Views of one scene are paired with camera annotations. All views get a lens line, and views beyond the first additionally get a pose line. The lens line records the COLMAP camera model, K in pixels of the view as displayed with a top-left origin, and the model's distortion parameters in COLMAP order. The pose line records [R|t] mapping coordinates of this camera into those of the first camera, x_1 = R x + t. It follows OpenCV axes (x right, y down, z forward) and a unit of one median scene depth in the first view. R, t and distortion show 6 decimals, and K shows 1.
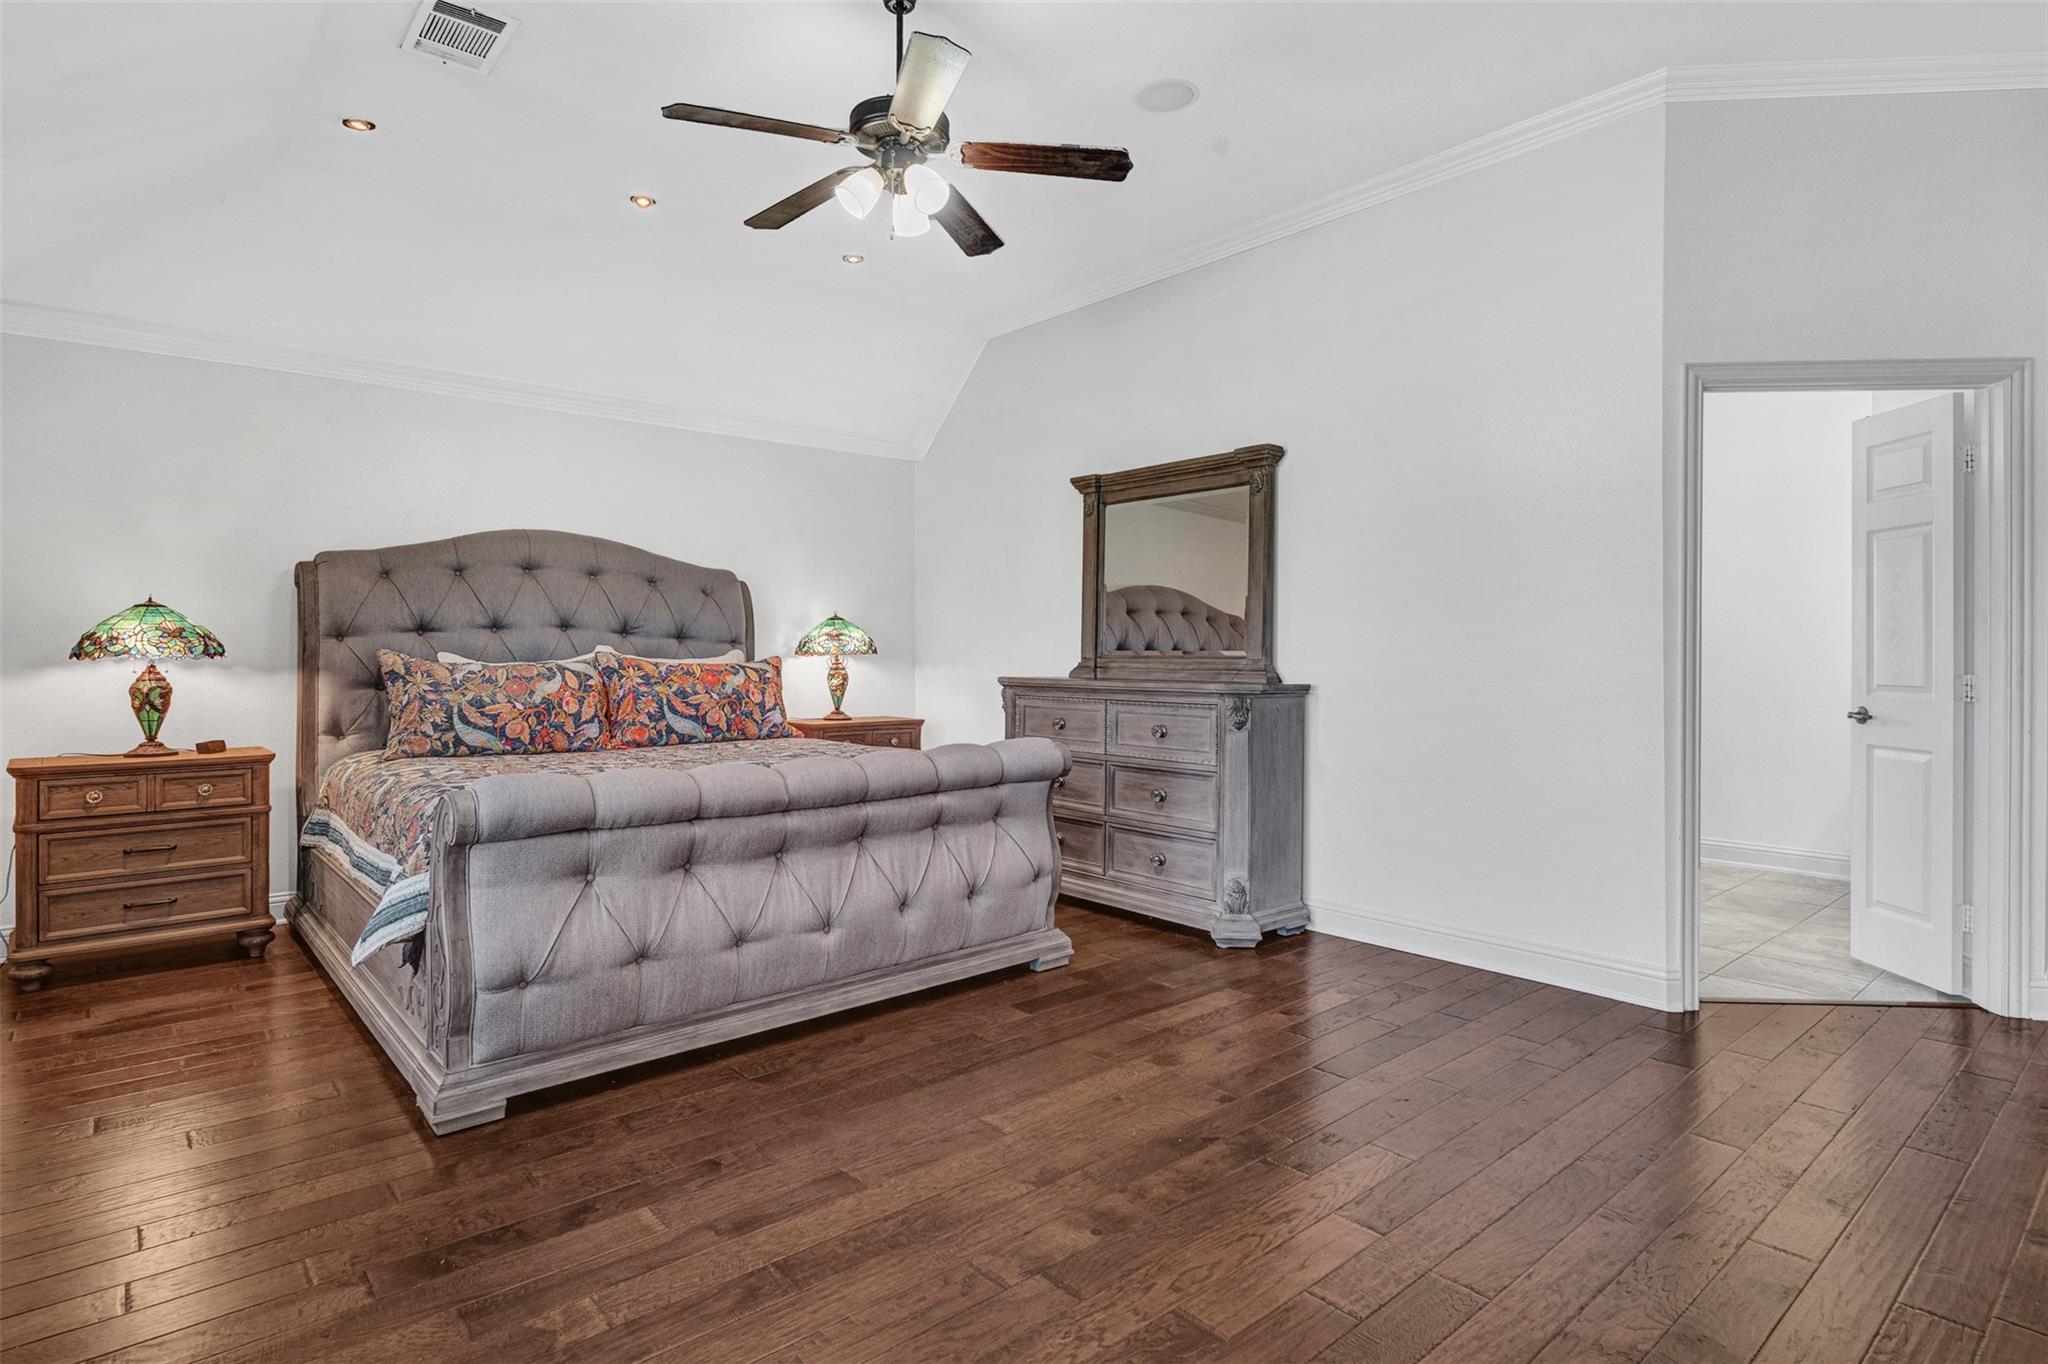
lens RADIAL K [[1060.4, 0, 1025.3], [0, 1060.4, 677.1], [0, 0, 1]] dist [-0.005971, 0.001997]
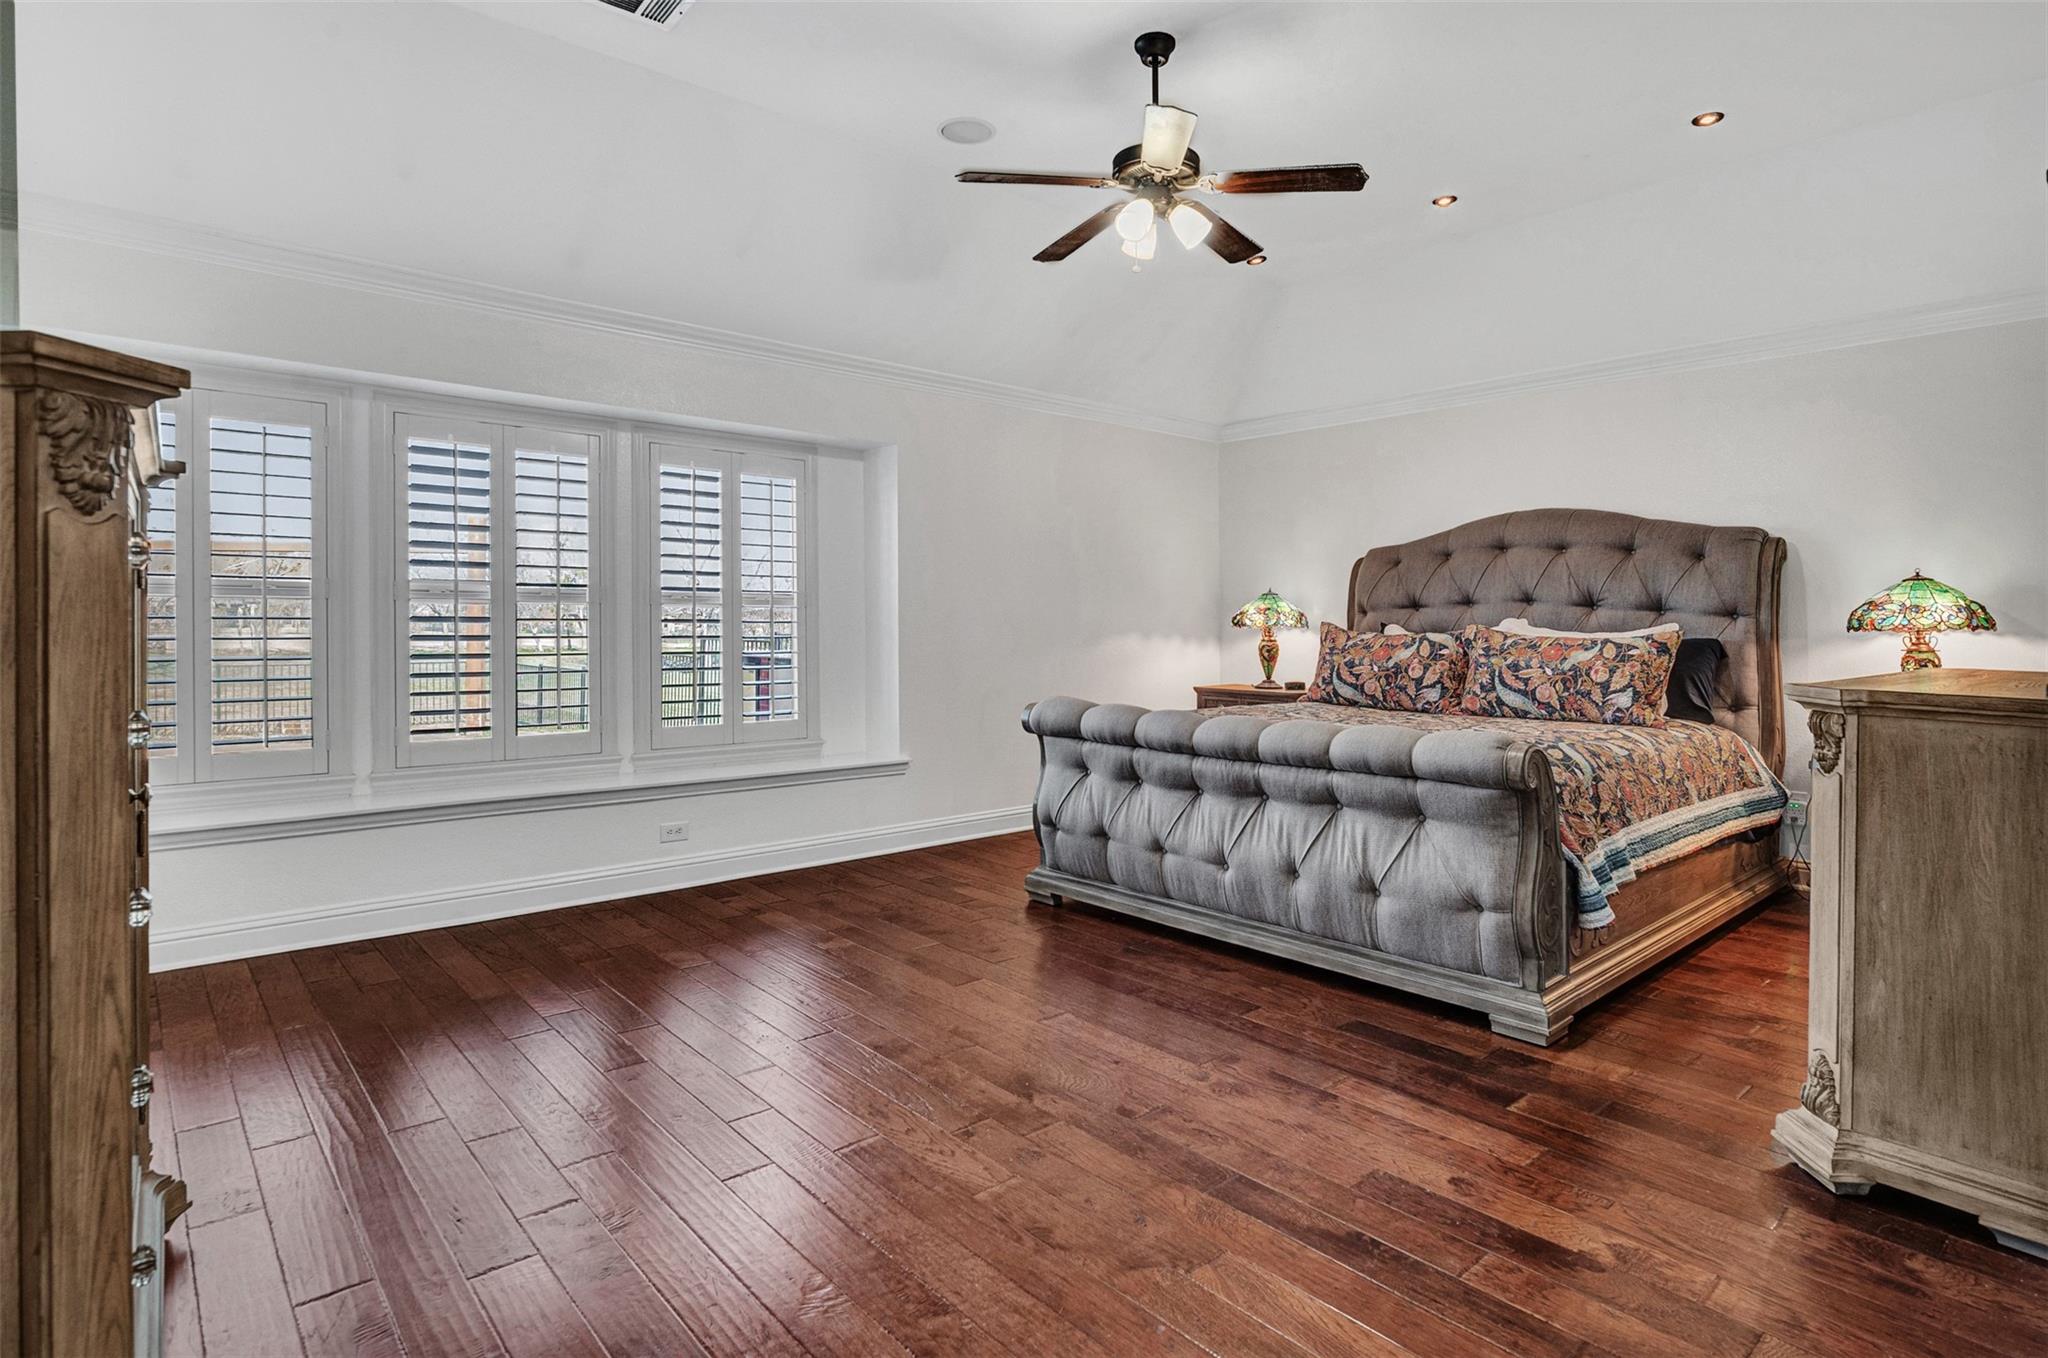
lens RADIAL K [[1060.4, 0, 1059.3], [0, 1060.4, 617.8], [0, 0, 1]] dist [-0.005971, 0.001997]
pose [[0.025715, -0.000290, -0.999669, 0.773992], [-0.022866, 0.999738, -0.000879, -0.023222], [0.999408, 0.022881, 0.025701, 0.627674]]
